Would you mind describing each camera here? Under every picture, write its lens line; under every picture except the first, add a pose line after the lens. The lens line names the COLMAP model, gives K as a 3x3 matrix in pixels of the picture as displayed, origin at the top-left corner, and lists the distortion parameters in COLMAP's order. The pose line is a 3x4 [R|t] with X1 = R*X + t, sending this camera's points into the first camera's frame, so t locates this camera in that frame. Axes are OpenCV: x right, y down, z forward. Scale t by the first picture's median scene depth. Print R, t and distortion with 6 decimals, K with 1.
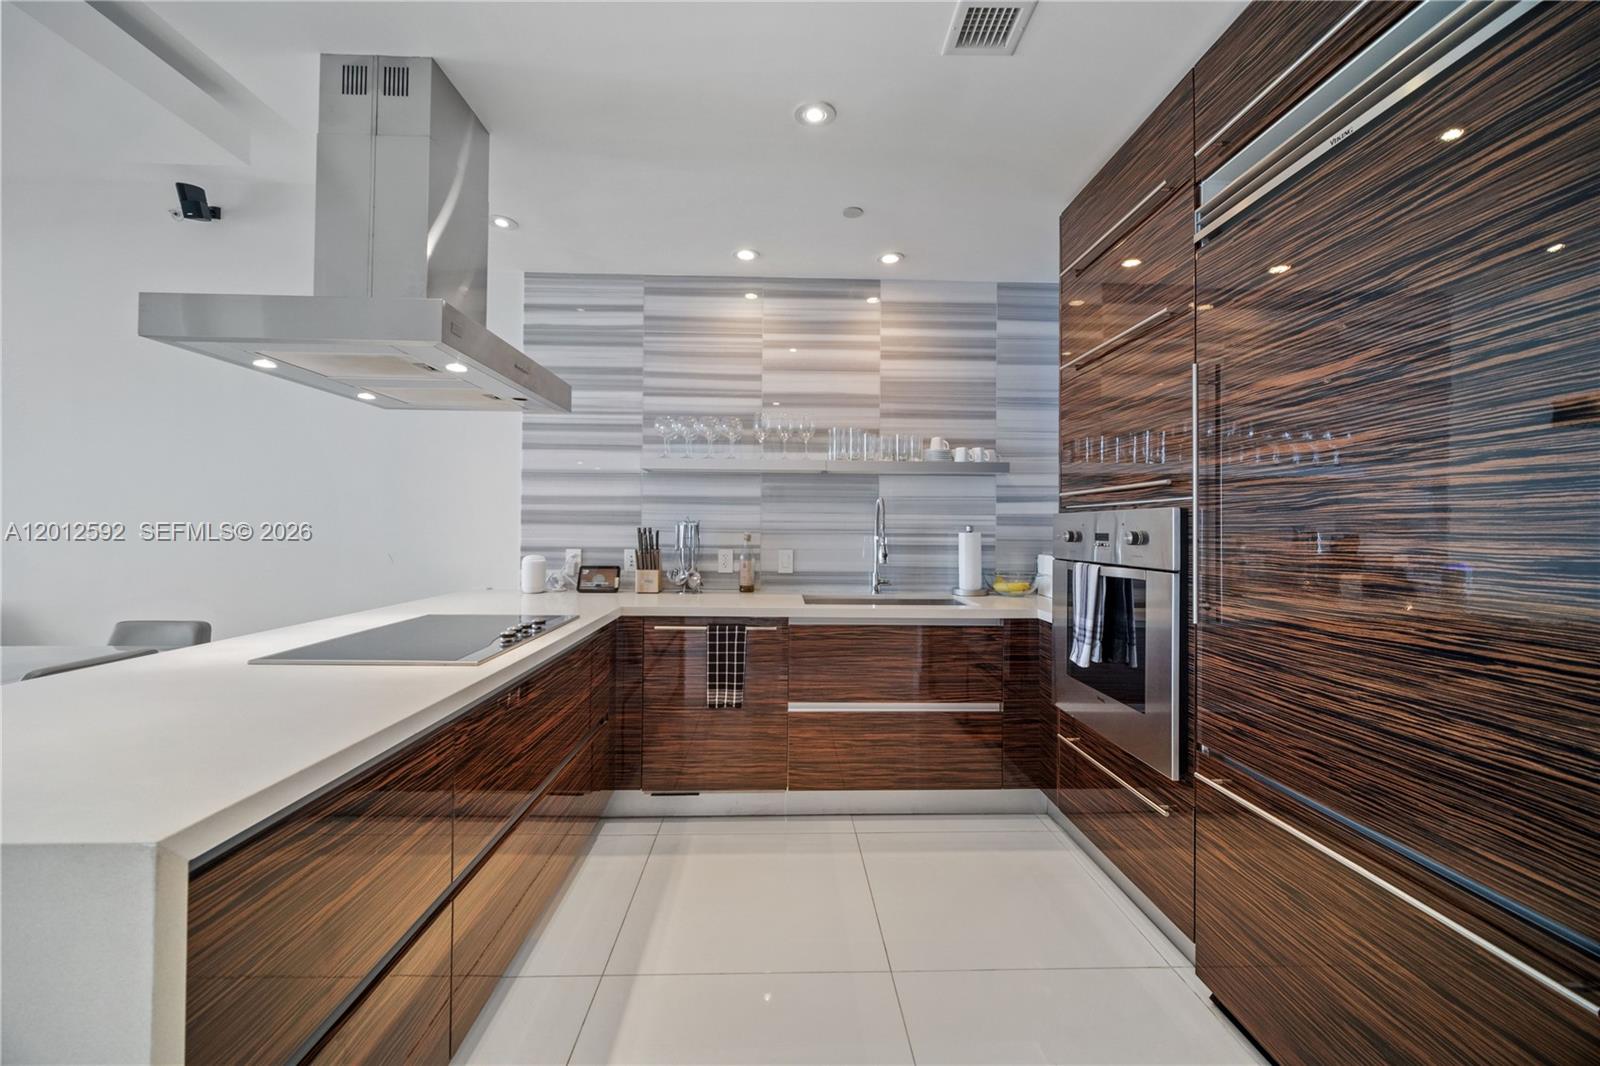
lens RADIAL K [[633.6, 0, 802.0], [0, 633.6, 521.7], [0, 0, 1]] dist [-0.002145, -0.000547]
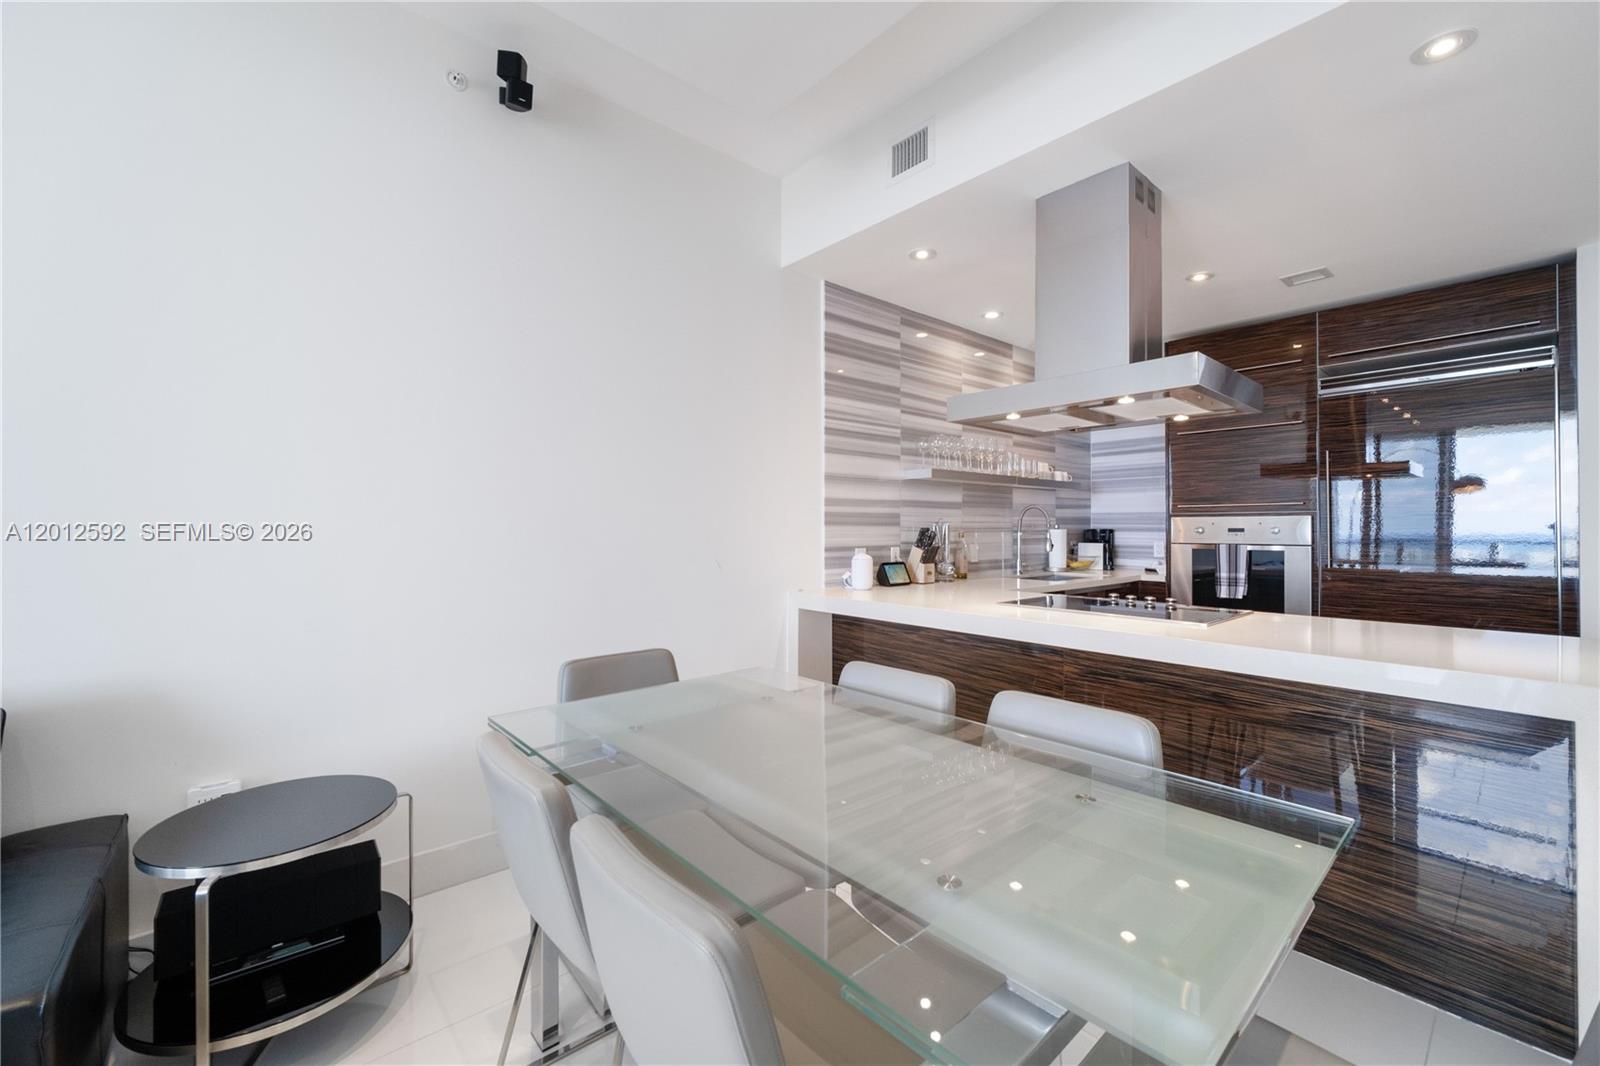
lens RADIAL K [[648.2, 0, 782.6], [0, 648.2, 527.0], [0, 0, 1]] dist [-0.002490, -0.000670]
pose [[0.778747, -0.008256, 0.627284, -1.177321], [0.001882, 0.999940, 0.010825, -0.005454], [-0.627335, -0.007249, 0.778716, 0.225366]]
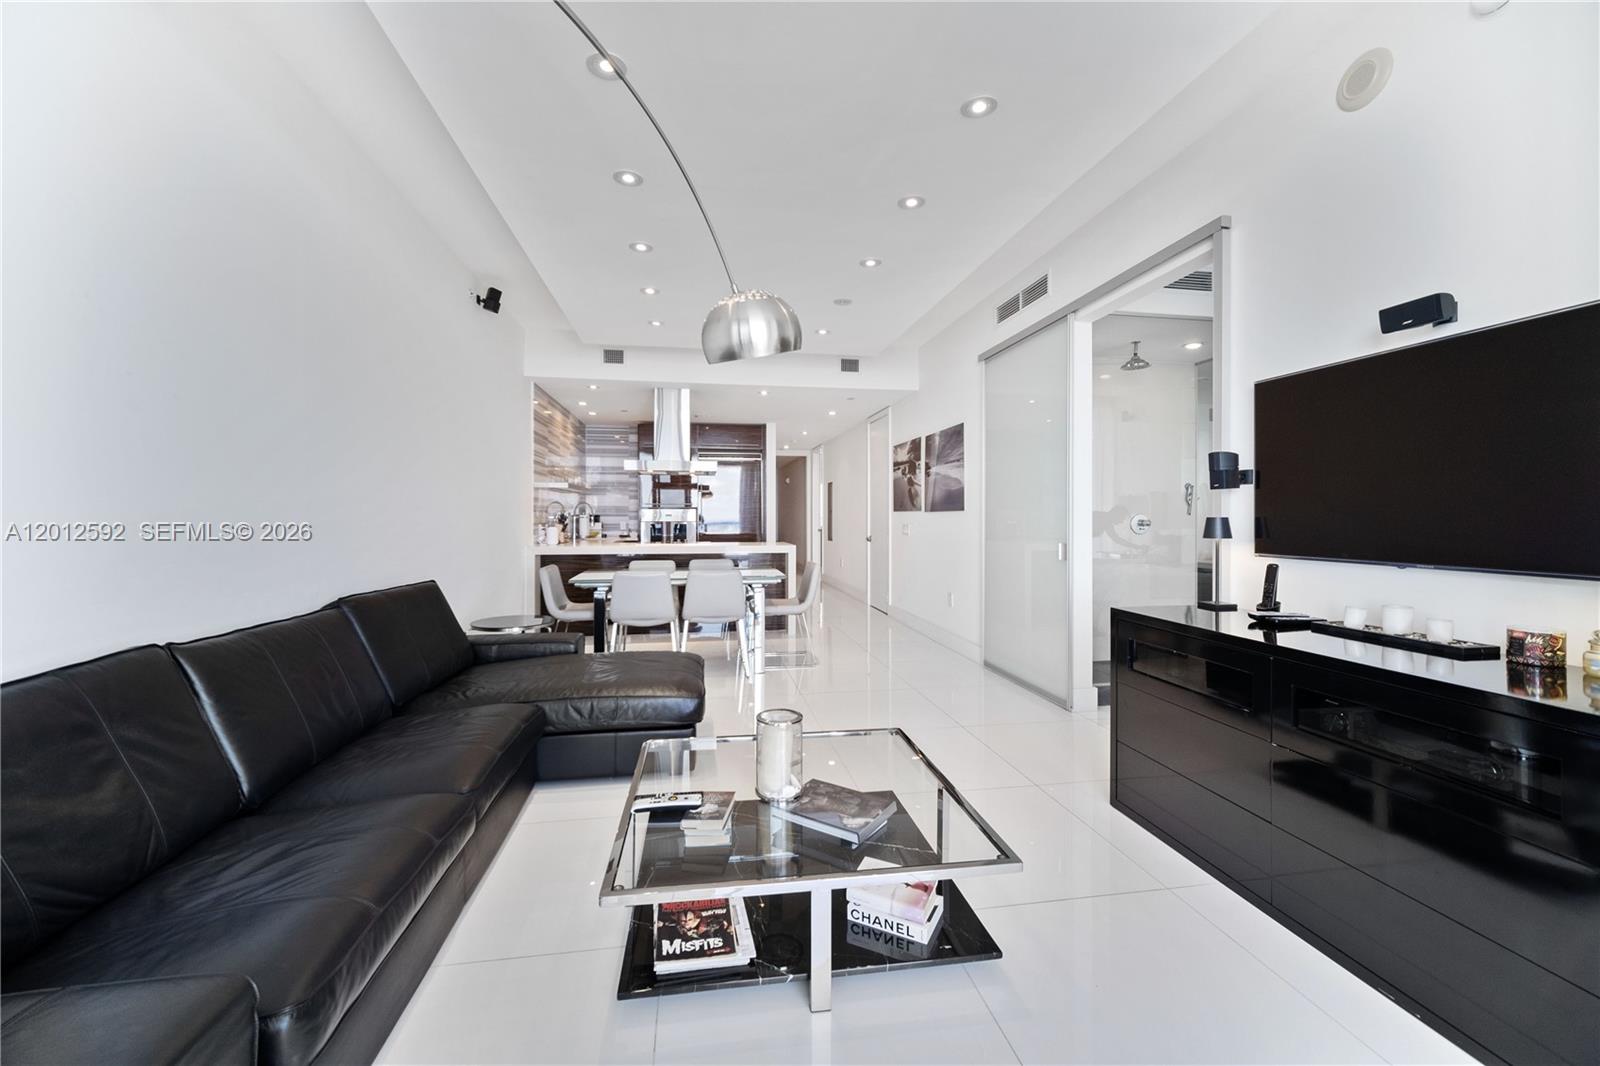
lens RADIAL K [[633.6, 0, 802.0], [0, 633.6, 521.7], [0, 0, 1]] dist [-0.002145, -0.000547]
pose [[-0.131838, -0.019079, 0.991088, -2.524388], [-0.009475, 0.999793, 0.017986, -0.010471], [-0.991226, -0.007019, -0.131991, 0.449872]]
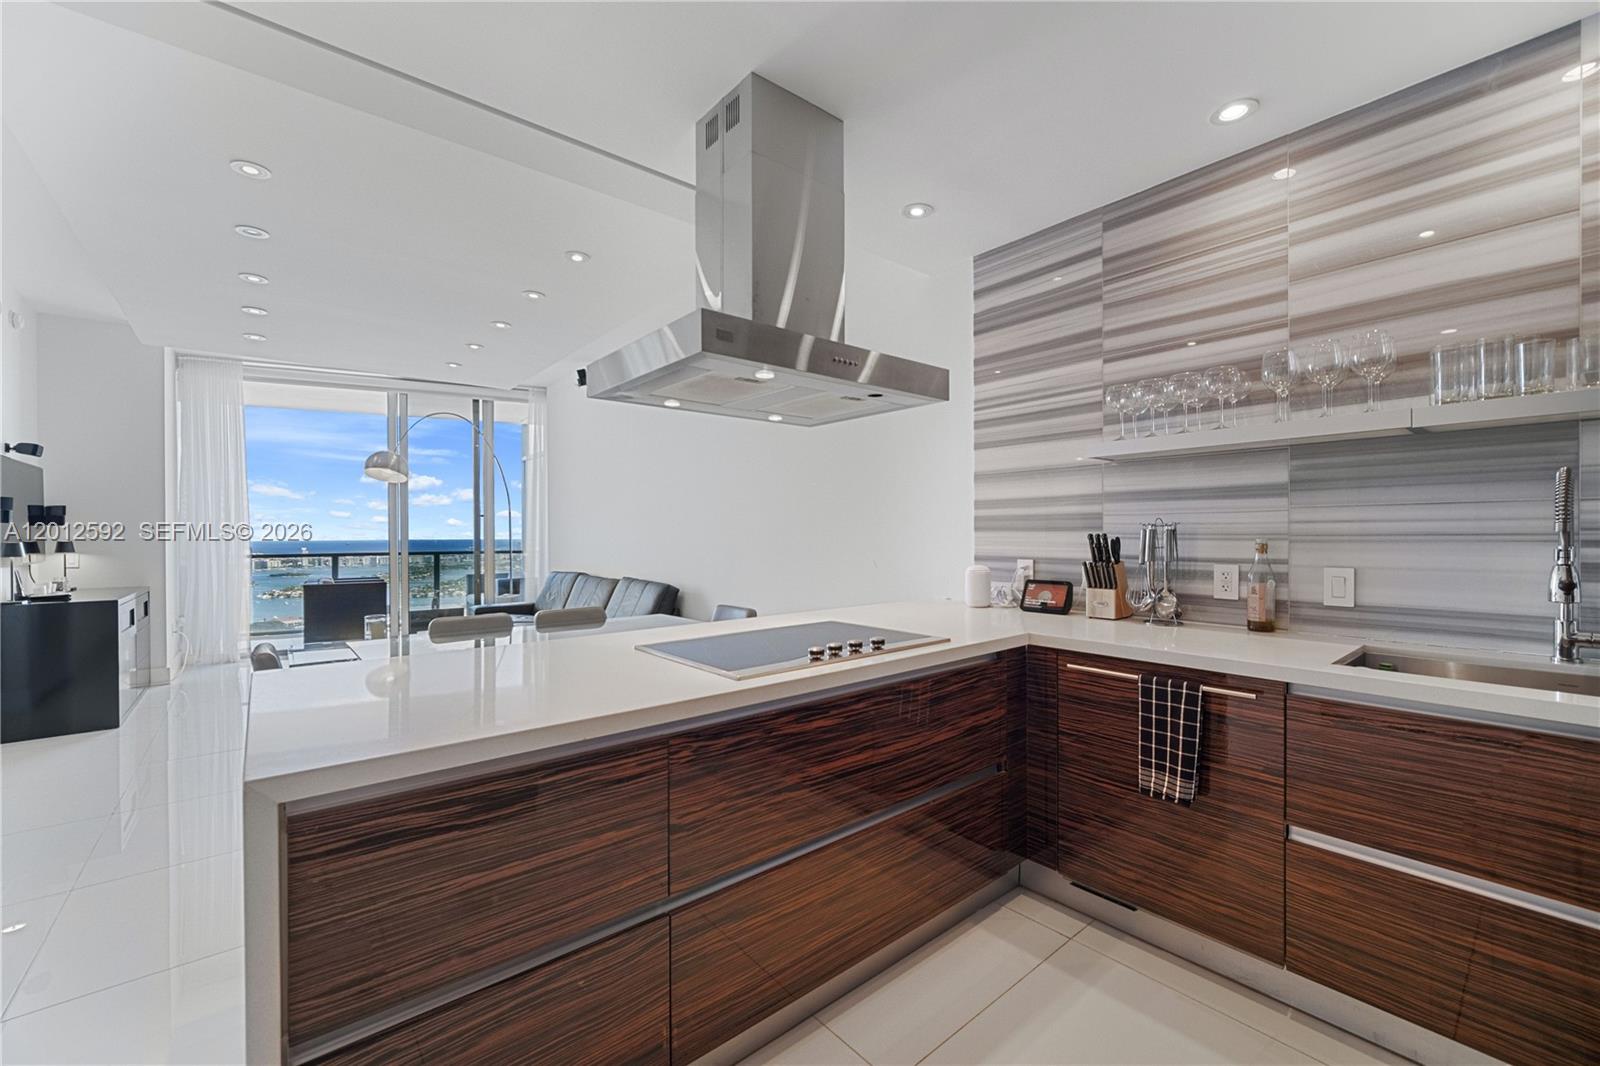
lens RADIAL K [[650.6, 0, 797.6], [0, 650.6, 537.3], [0, 0, 1]] dist [-0.000589, -0.000340]
pose [[0.613991, -0.005270, -0.789295, 0.149803], [0.016986, 0.999834, 0.006537, 0.002106], [0.789130, -0.017421, 0.613979, 0.217226]]
